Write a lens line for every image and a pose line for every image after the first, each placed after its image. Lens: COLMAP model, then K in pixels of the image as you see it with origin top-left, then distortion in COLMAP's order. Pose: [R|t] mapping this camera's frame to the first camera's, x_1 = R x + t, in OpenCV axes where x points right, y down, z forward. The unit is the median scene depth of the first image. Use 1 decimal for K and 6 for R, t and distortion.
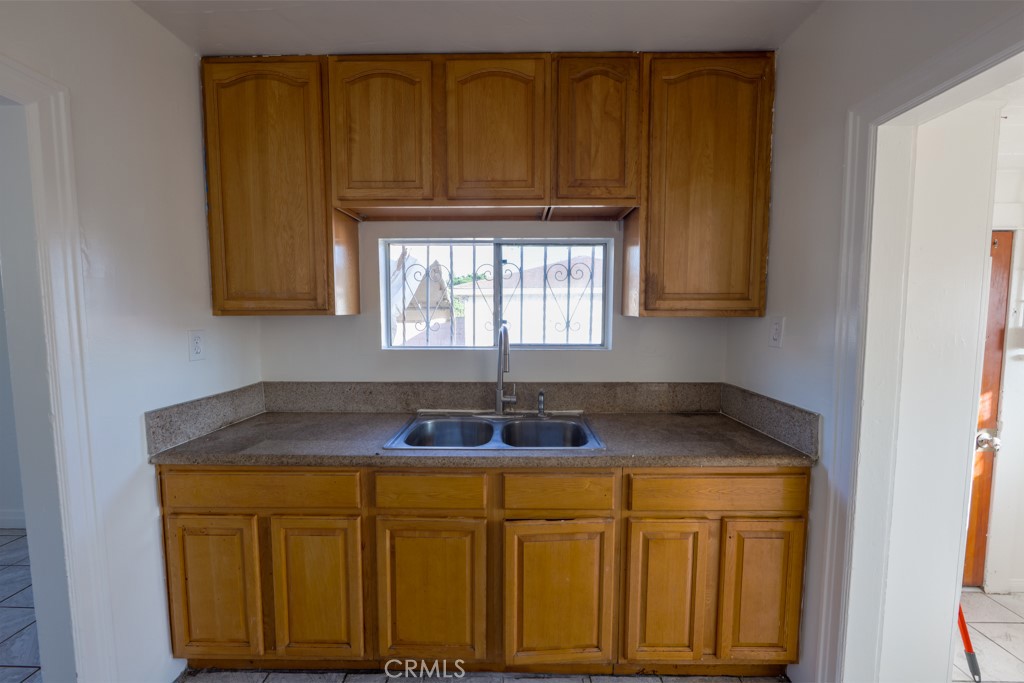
lens RADIAL K [[397.4, 0, 514.5], [0, 397.4, 339.8], [0, 0, 1]] dist [-0.015135, 0.000211]
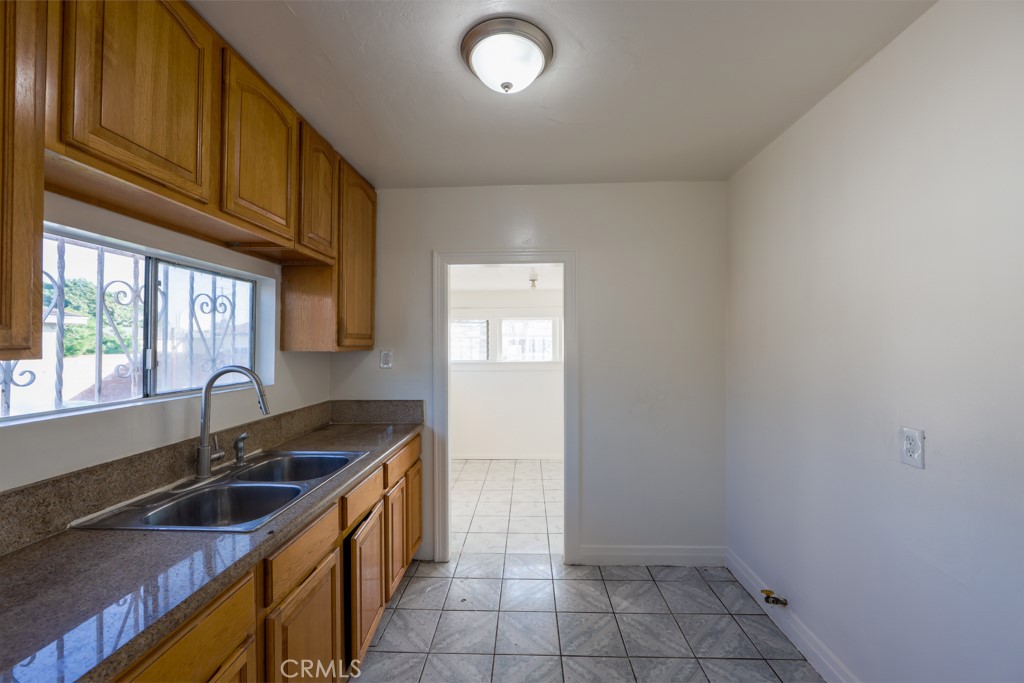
lens RADIAL K [[397.4, 0, 513.7], [0, 397.4, 340.9], [0, 0, 1]] dist [-0.015135, 0.000211]
pose [[0.047165, 0.002443, 0.998884, -0.755703], [0.070111, 0.997523, -0.005750, -0.037921], [-0.996424, 0.070304, 0.046876, 0.307472]]
